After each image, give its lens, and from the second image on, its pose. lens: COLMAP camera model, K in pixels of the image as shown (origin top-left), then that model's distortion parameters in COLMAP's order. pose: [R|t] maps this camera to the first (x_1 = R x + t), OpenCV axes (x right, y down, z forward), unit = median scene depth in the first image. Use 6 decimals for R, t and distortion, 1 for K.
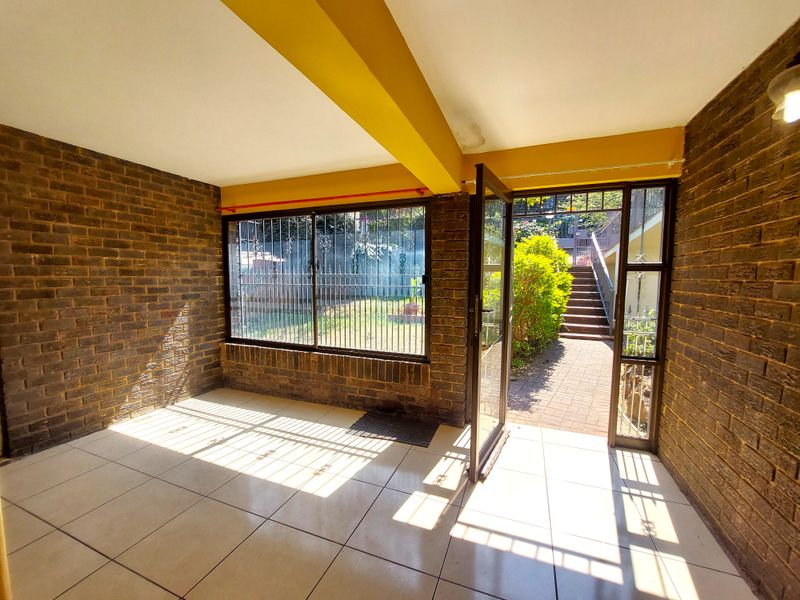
lens RADIAL K [[314.8, 0, 403.7], [0, 314.8, 302.2], [0, 0, 1]] dist [-0.019269, -0.000391]
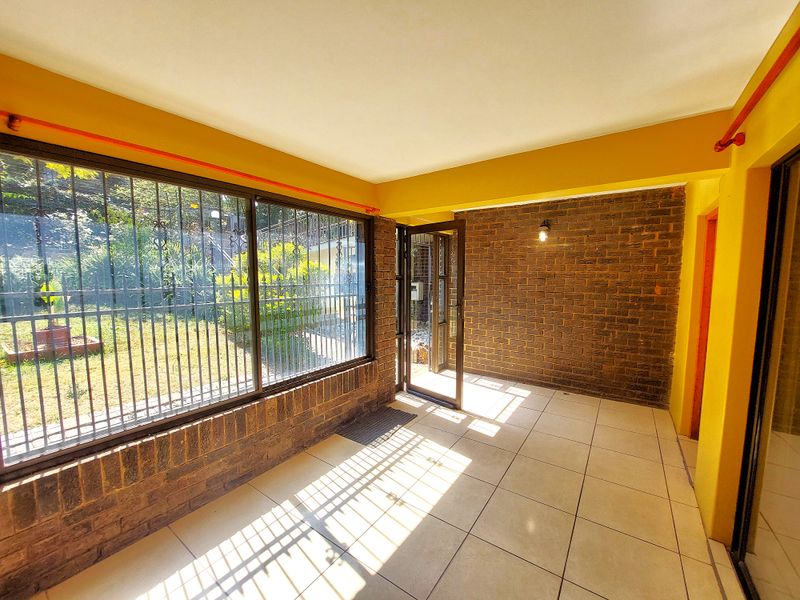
lens RADIAL K [[314.8, 0, 404.6], [0, 314.8, 302.2], [0, 0, 1]] dist [-0.019269, -0.000391]
pose [[0.250240, -0.089570, 0.964032, -1.028888], [0.072946, 0.994625, 0.073477, -0.098218], [-0.965432, 0.051936, 0.255429, 0.610867]]
